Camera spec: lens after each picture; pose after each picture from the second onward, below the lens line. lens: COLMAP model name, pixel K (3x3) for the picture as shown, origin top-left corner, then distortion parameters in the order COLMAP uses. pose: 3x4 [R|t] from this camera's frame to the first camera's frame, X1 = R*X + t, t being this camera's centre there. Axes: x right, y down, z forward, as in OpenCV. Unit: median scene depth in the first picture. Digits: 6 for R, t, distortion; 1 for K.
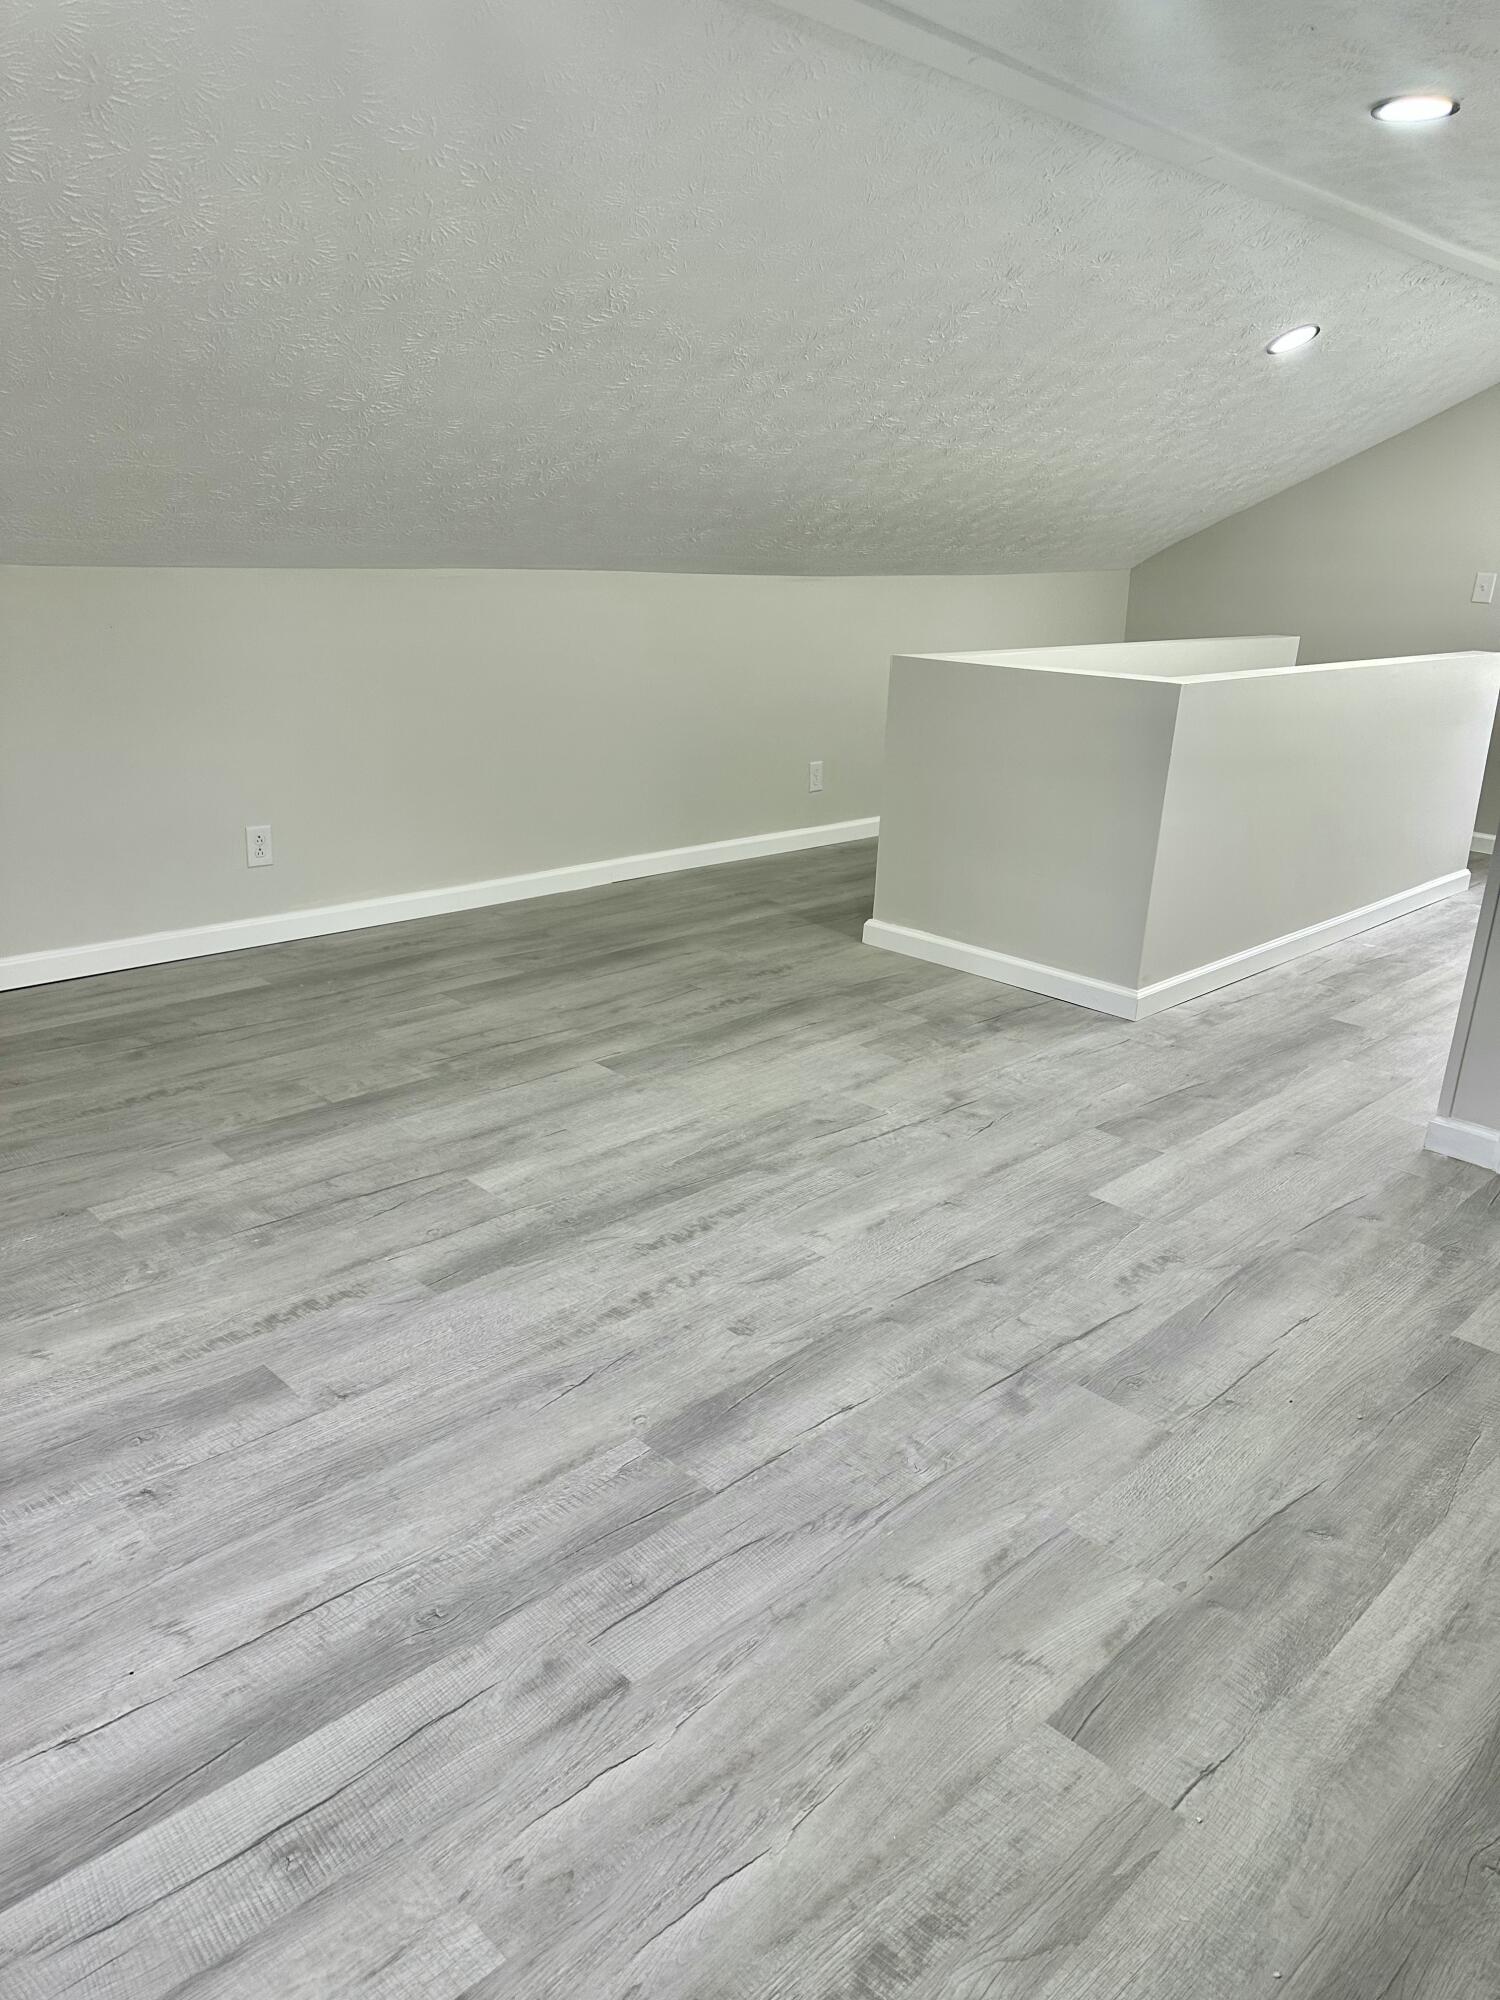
lens RADIAL K [[1393.7, 0, 779.0], [0, 1393.7, 996.9], [0, 0, 1]] dist [0.021923, -0.036204]
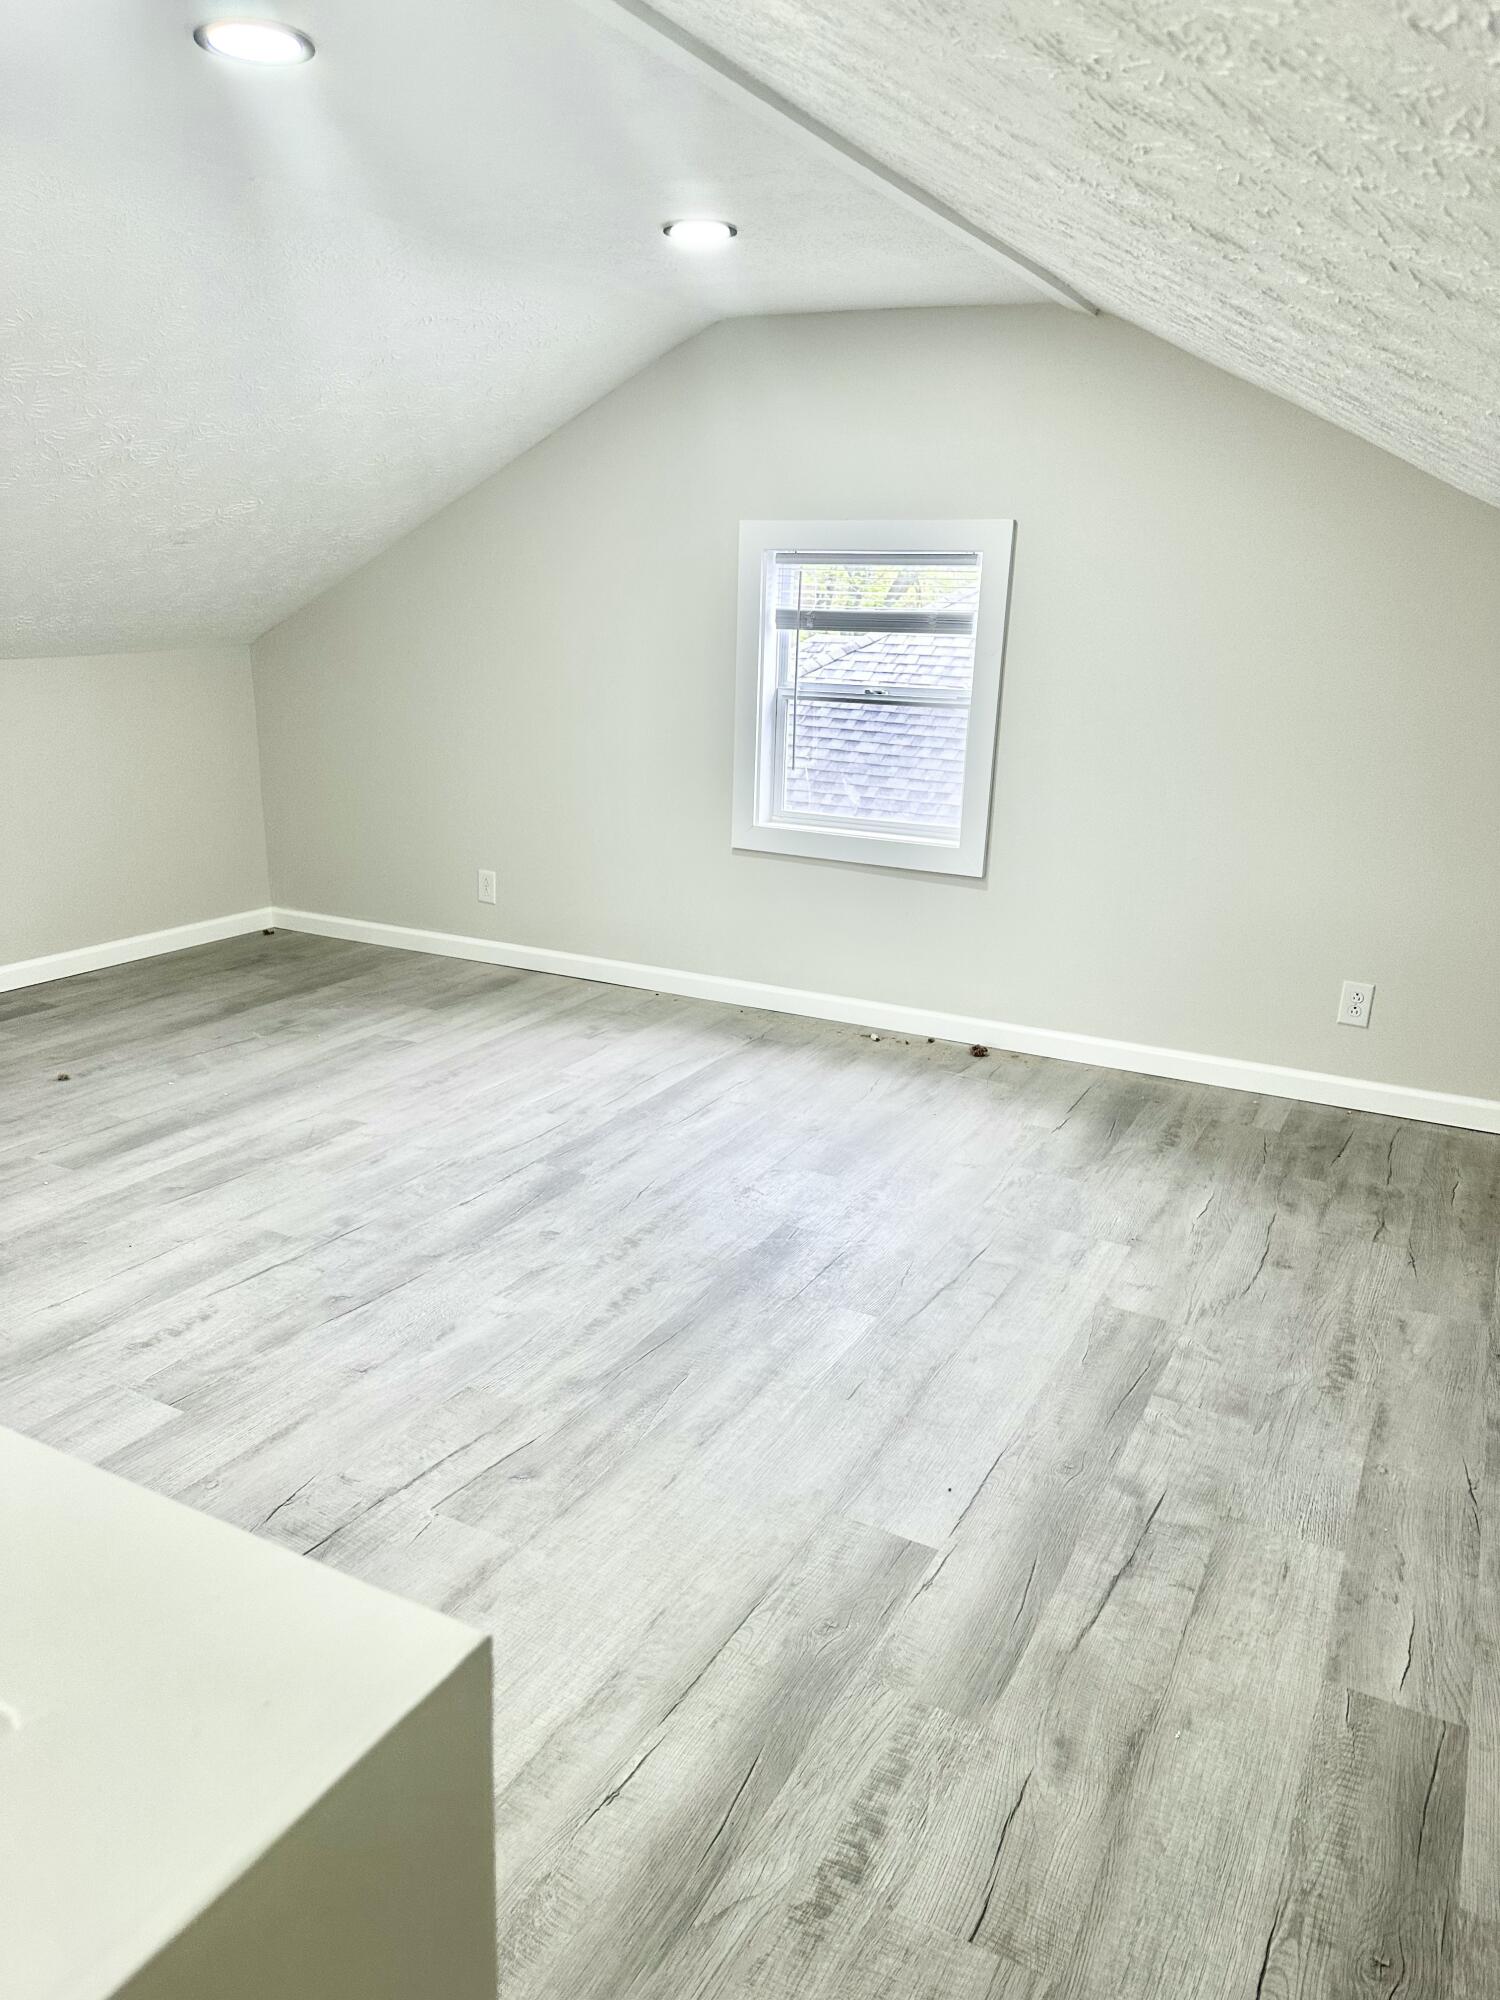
lens RADIAL K [[1393.7, 0, 779.0], [0, 1393.7, 996.9], [0, 0, 1]] dist [0.021923, -0.036204]
pose [[-0.952096, 0.006113, -0.305739, 0.175525], [-0.160425, 0.841190, 0.516394, -0.696156], [0.260341, 0.540705, -0.799913, 2.071531]]
